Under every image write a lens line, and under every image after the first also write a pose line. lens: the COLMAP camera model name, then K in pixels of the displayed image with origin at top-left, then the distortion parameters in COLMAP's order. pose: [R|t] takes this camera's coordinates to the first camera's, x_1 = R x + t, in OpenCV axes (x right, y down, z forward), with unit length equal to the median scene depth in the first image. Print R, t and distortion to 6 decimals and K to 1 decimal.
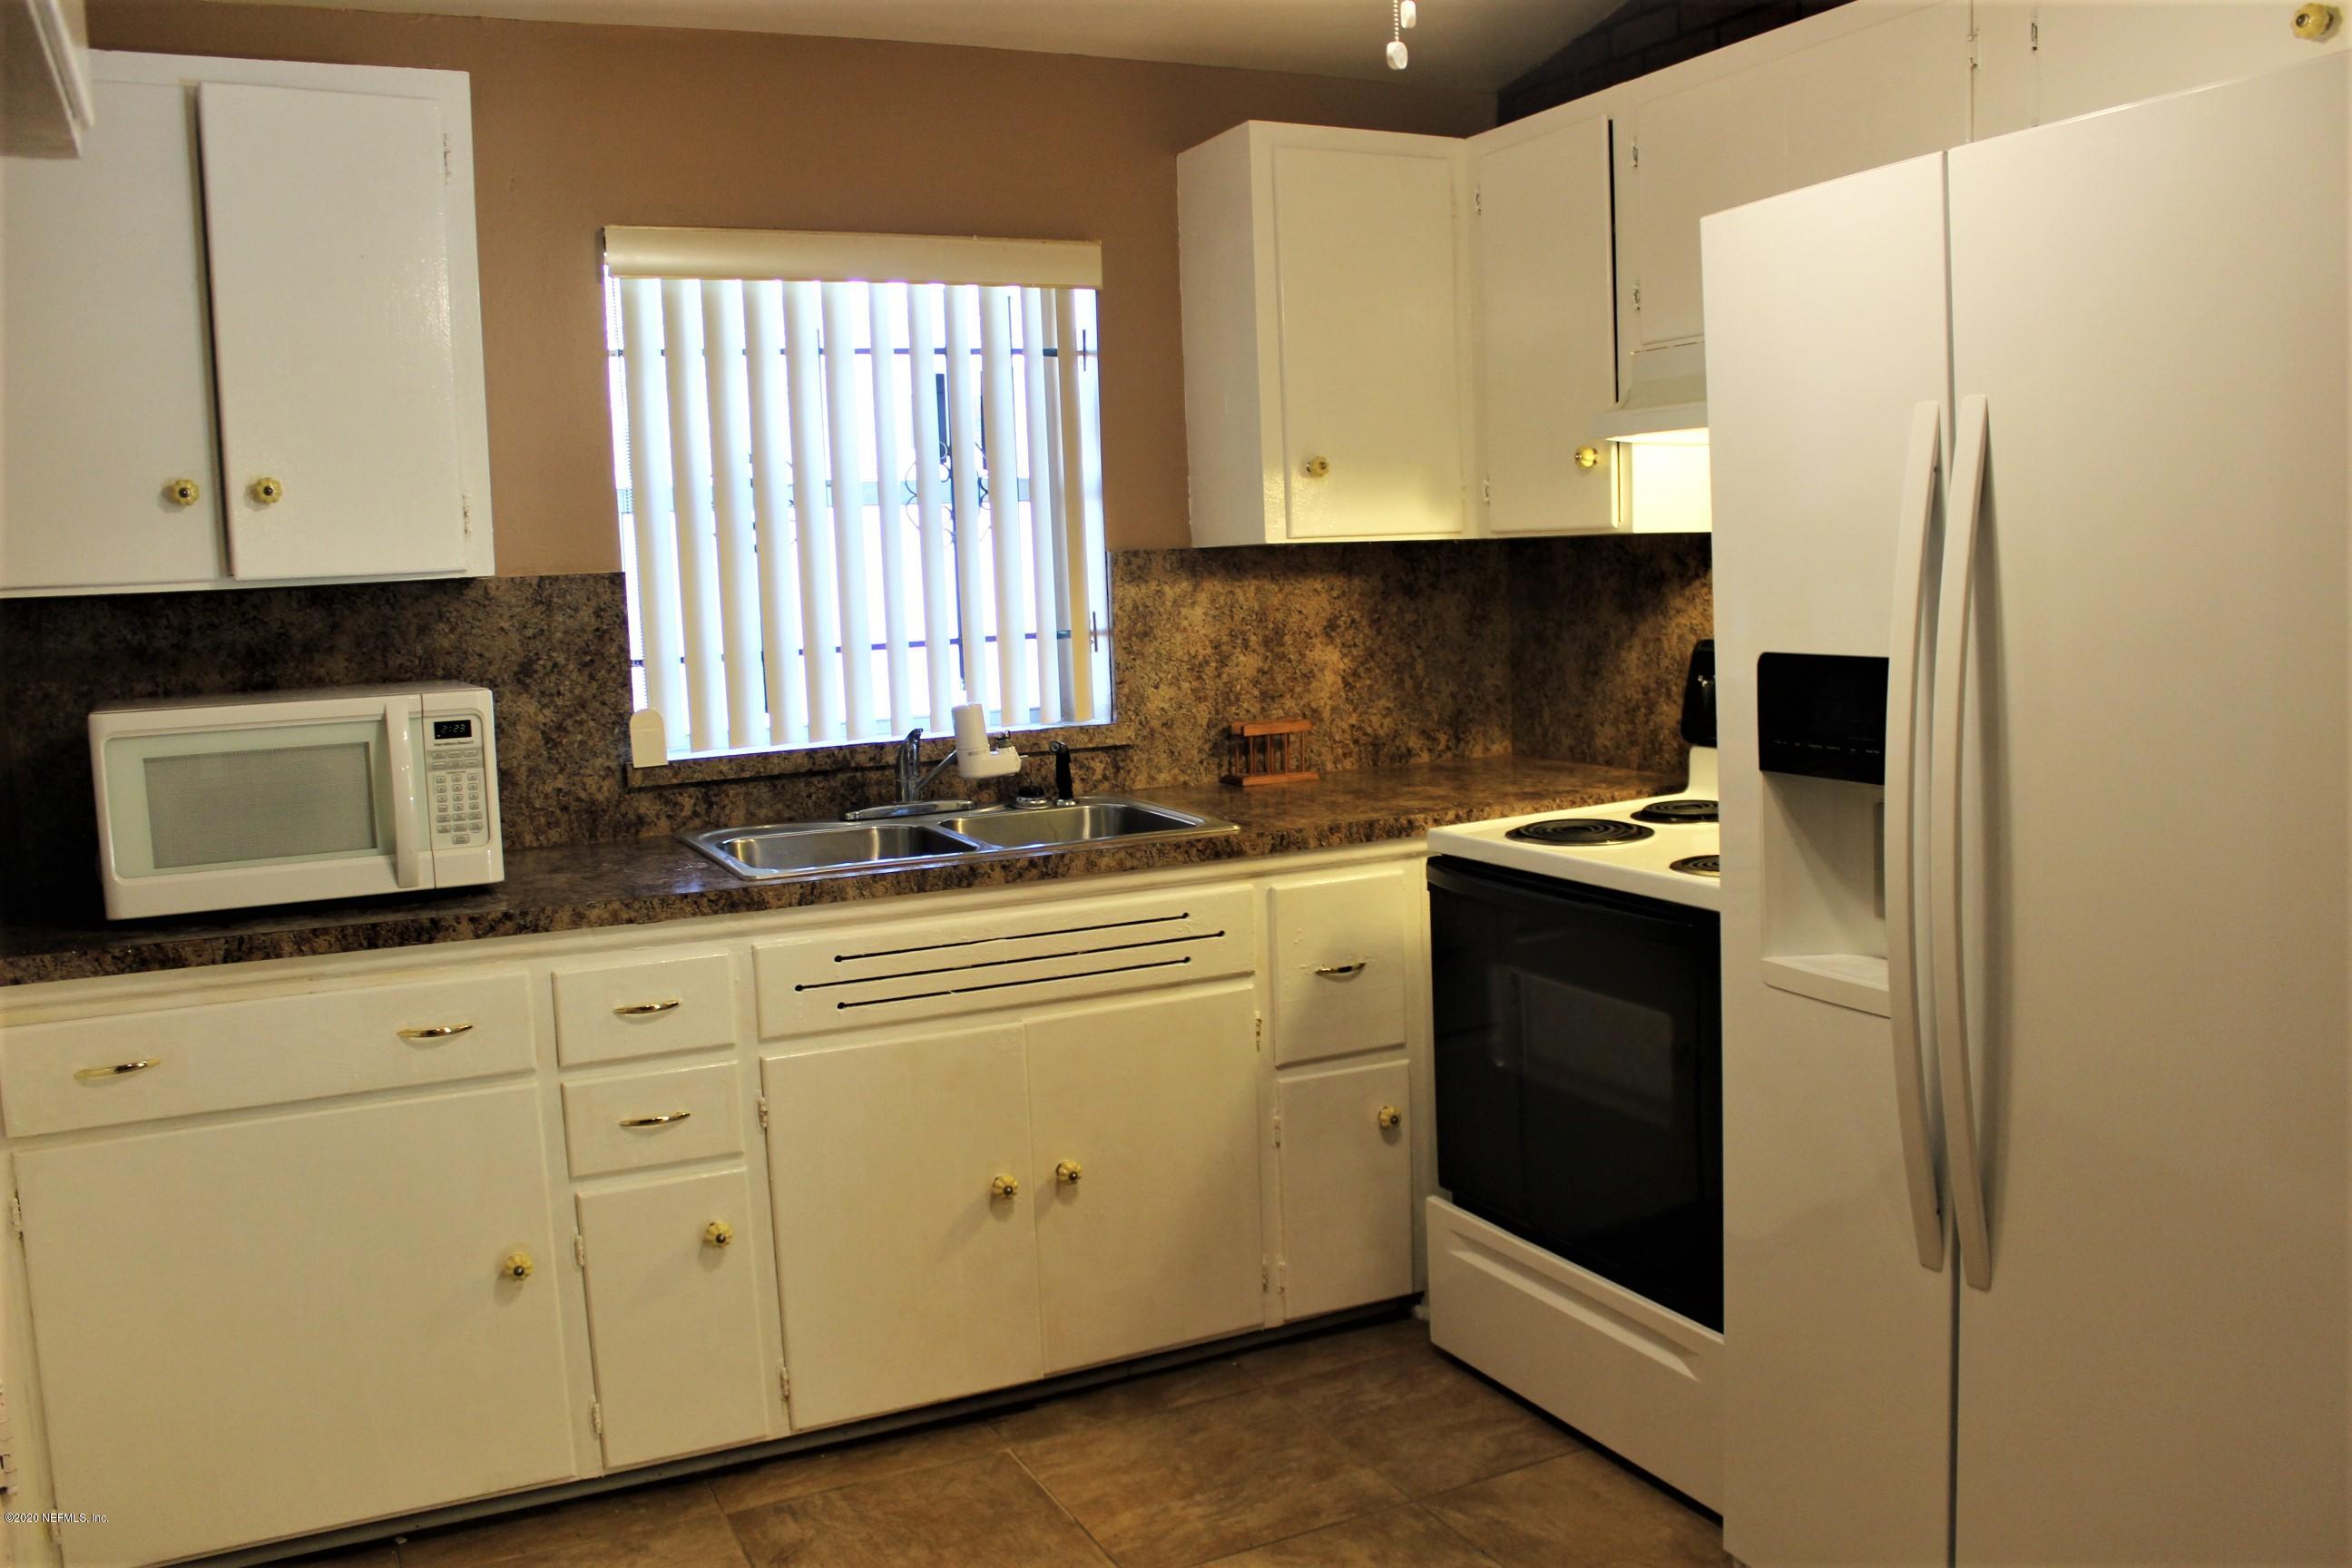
lens RADIAL K [[1938.6, 0, 1176.0], [0, 1938.6, 784.0], [0, 0, 1]] dist [-0.171371, 0.154830]
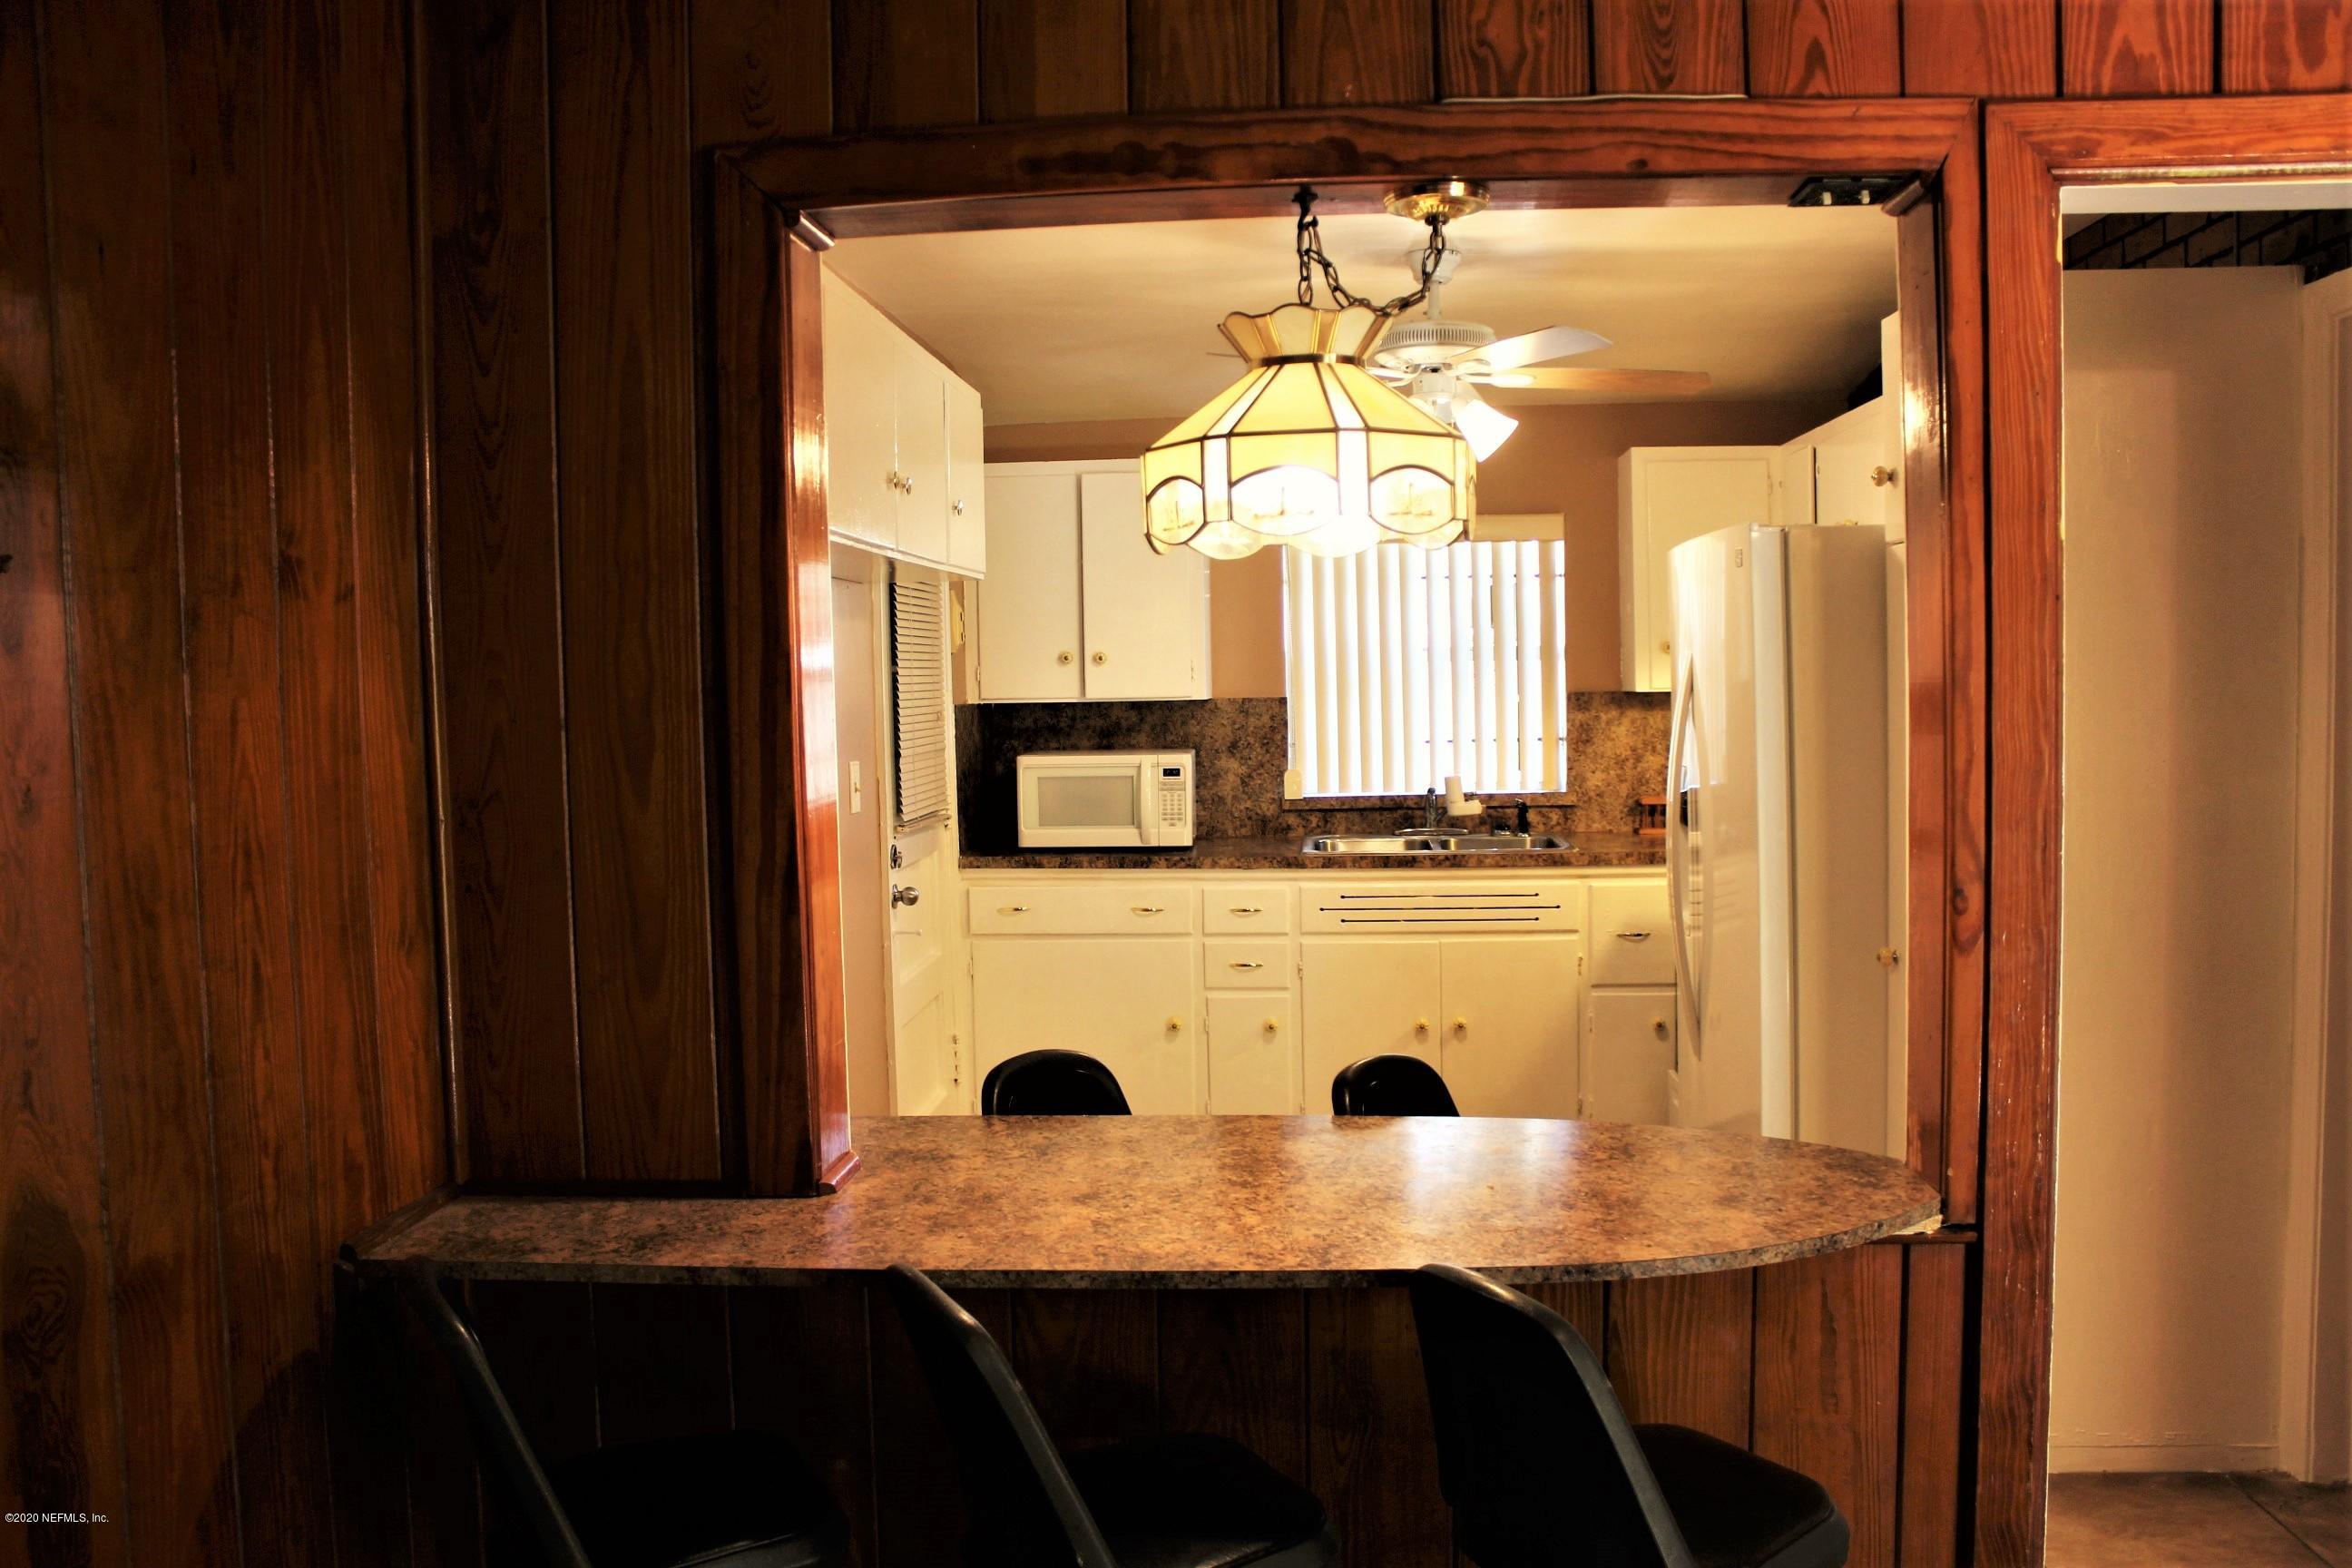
lens RADIAL K [[1938.6, 0, 1176.0], [0, 1938.6, 784.0], [0, 0, 1]] dist [-0.171371, 0.154830]
pose [[0.860377, 0.051497, -0.507051, 0.613871], [-0.071895, 0.997197, -0.020716, 0.024603], [0.504563, 0.054278, 0.861667, -0.736806]]
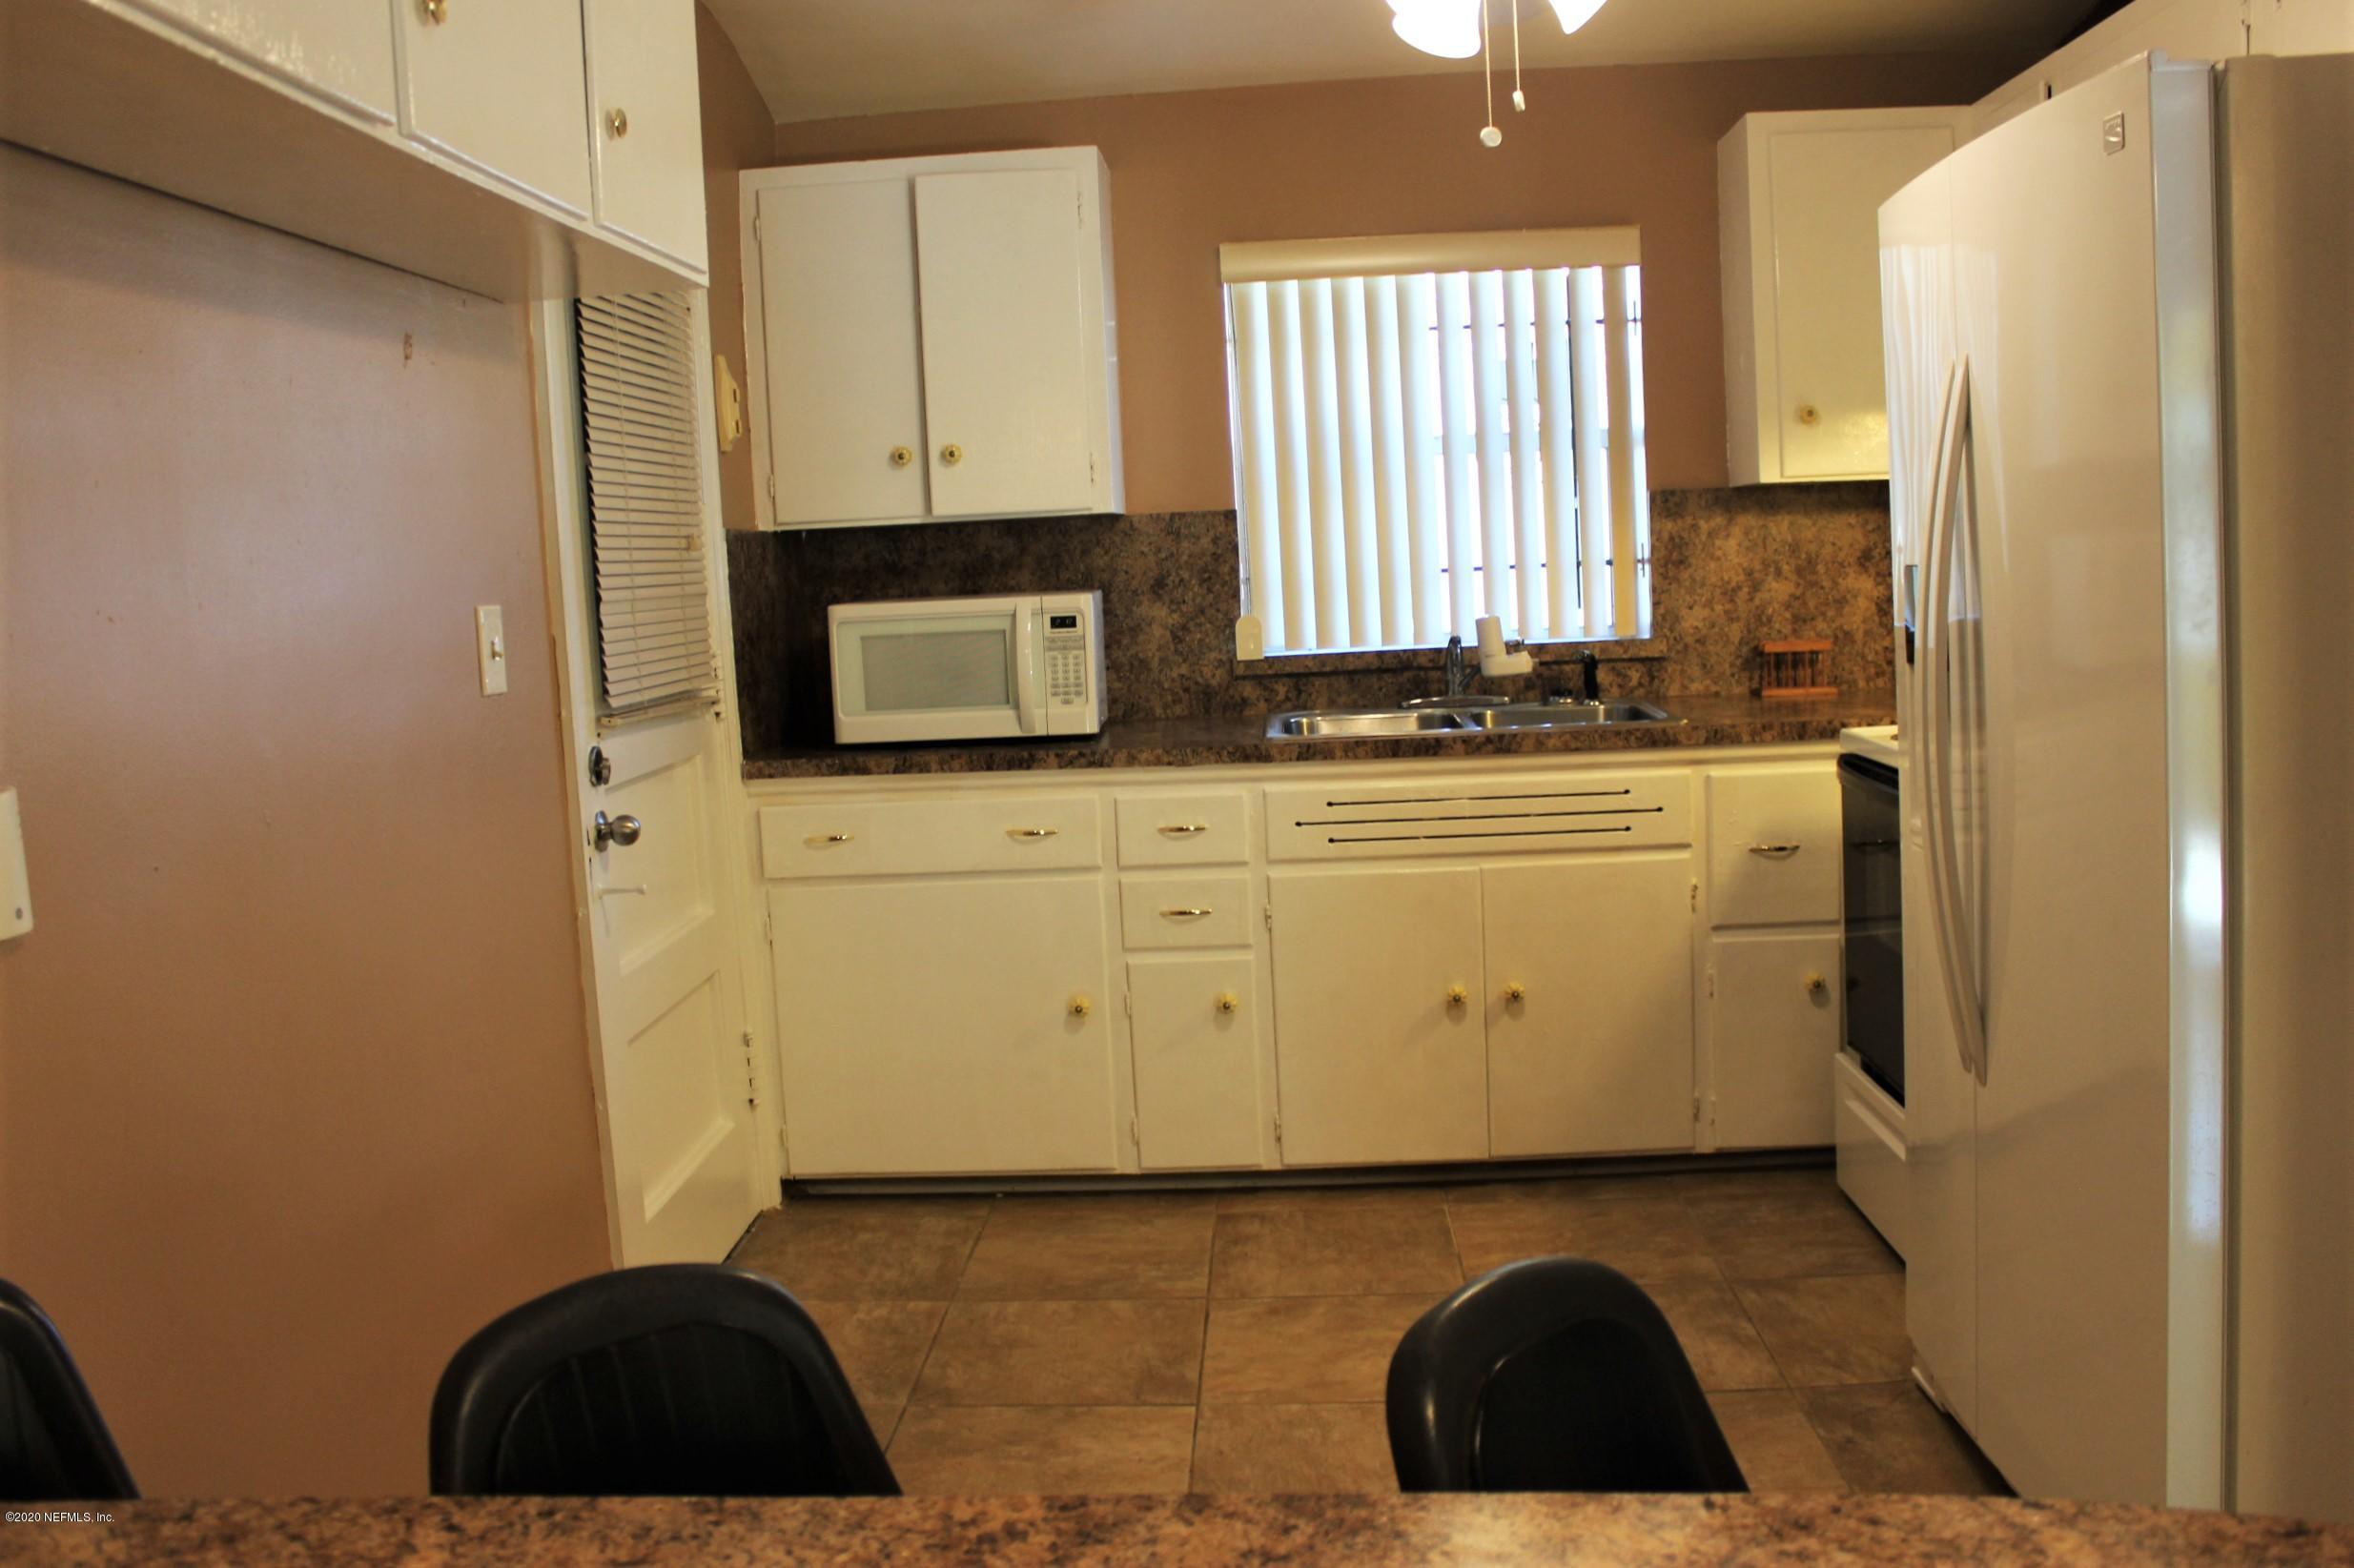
lens RADIAL K [[2052.6, 0, 1177.0], [0, 2052.6, 784.0], [0, 0, 1]] dist [-0.163166, 0.114257]
pose [[0.874231, 0.051145, -0.482808, 0.360405], [-0.040557, 0.998653, 0.032353, 0.032221], [0.483813, -0.008703, 0.875128, -0.238596]]
